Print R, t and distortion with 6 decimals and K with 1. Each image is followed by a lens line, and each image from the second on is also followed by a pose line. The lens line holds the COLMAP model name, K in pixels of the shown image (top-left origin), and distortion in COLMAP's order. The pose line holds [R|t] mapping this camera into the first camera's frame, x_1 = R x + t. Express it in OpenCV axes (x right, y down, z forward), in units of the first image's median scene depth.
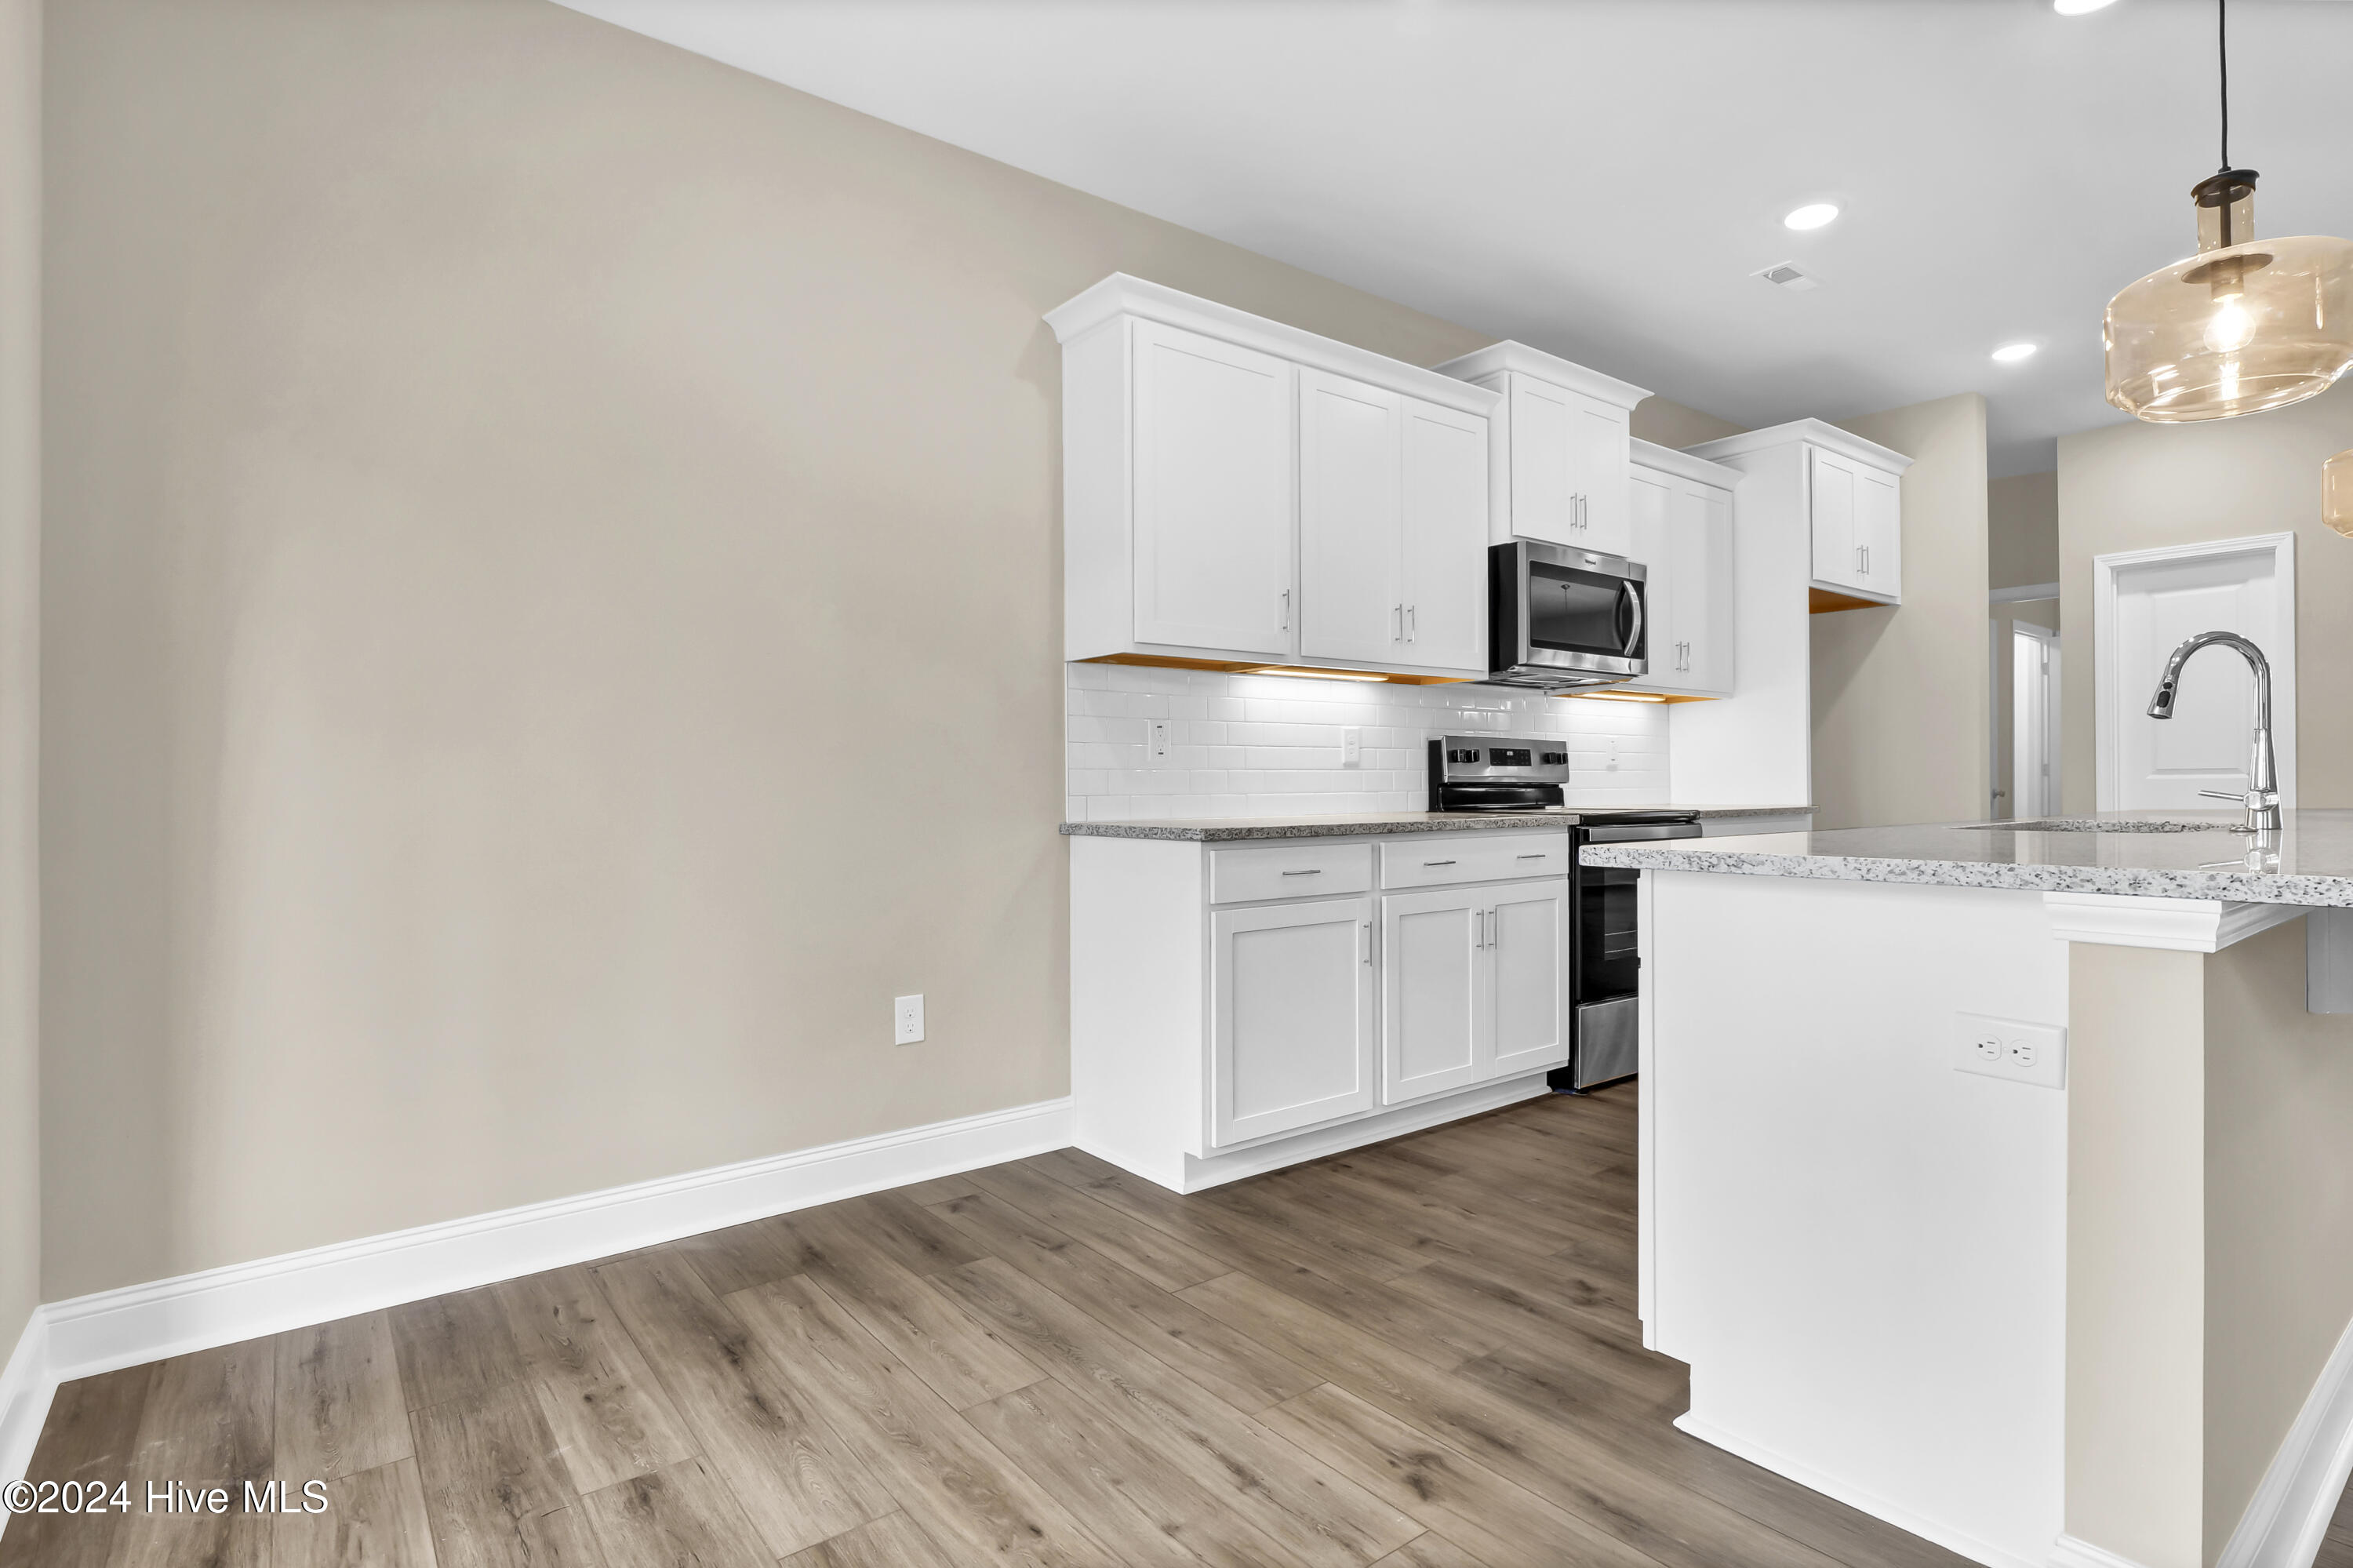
lens RADIAL K [[1168.8, 0, 1170.6], [0, 1168.8, 773.9], [0, 0, 1]] dist [-0.013648, -0.000894]
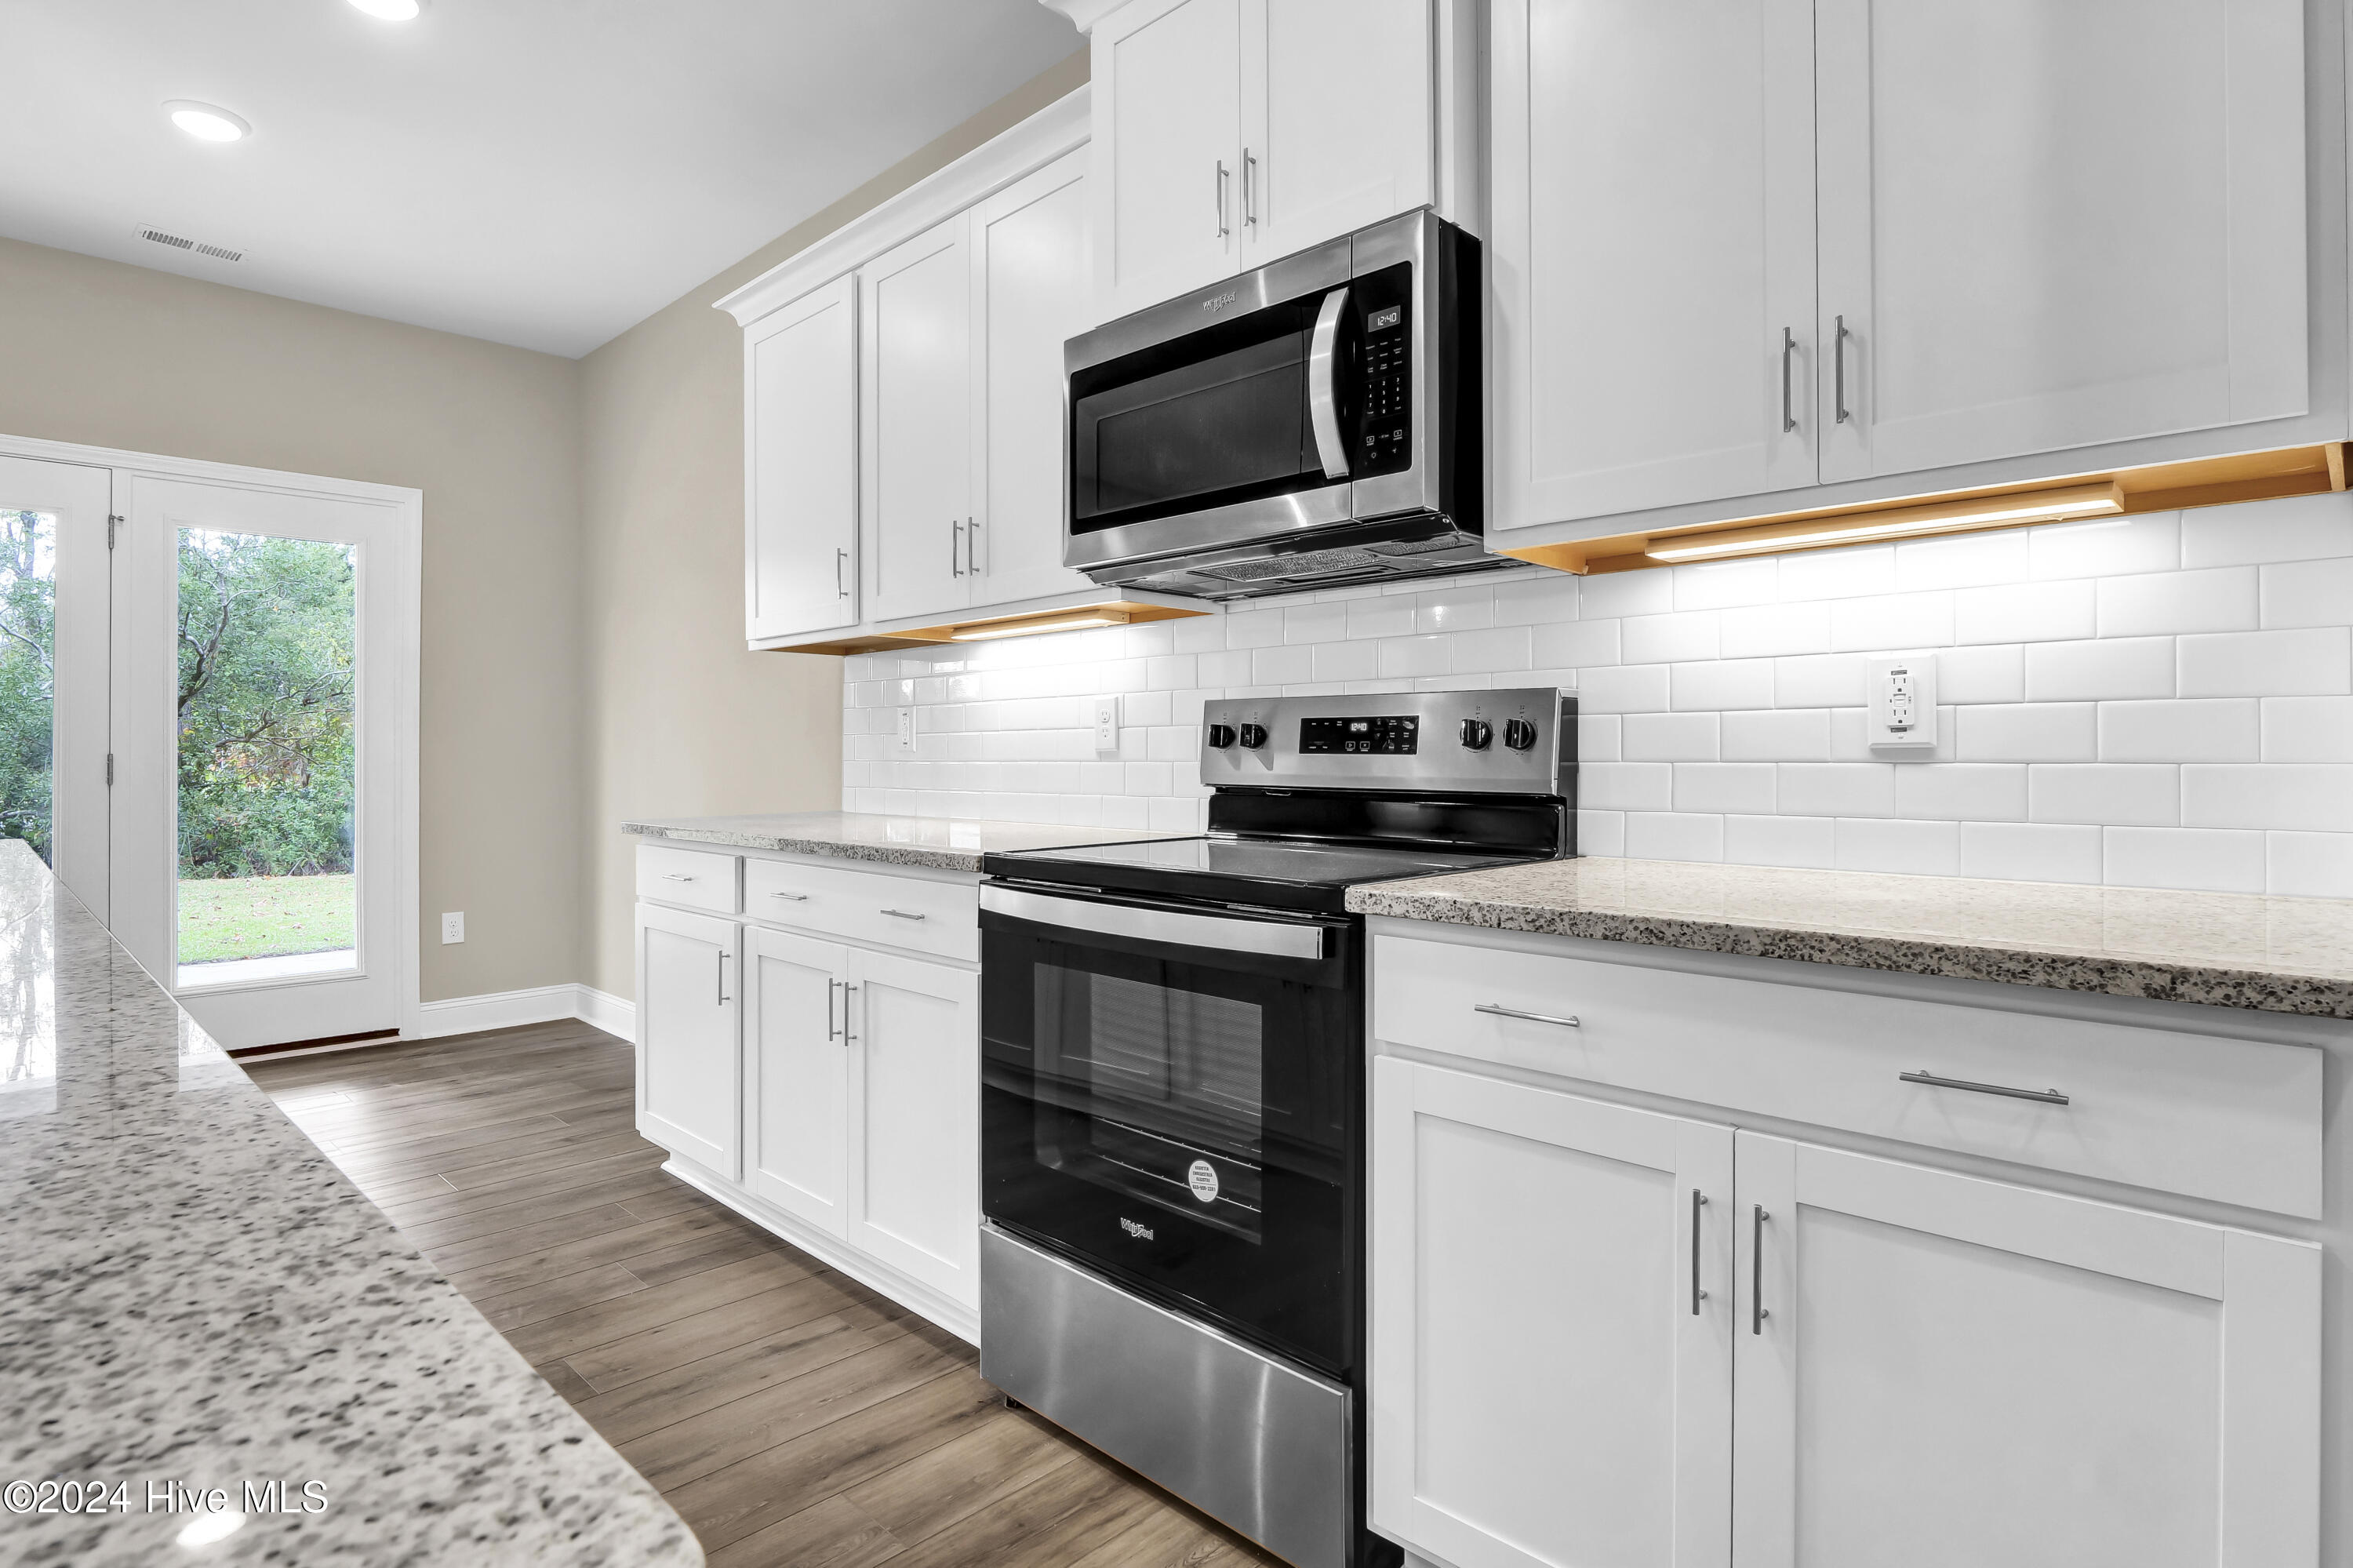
lens RADIAL K [[1219.2, 0, 1181.5], [0, 1219.2, 750.7], [0, 0, 1]] dist [-0.002106, -0.000057]
pose [[0.143189, -0.000578, -0.989695, 0.953346], [0.006609, 0.999978, 0.000372, -0.010548], [0.989673, -0.006594, 0.143190, 1.069929]]
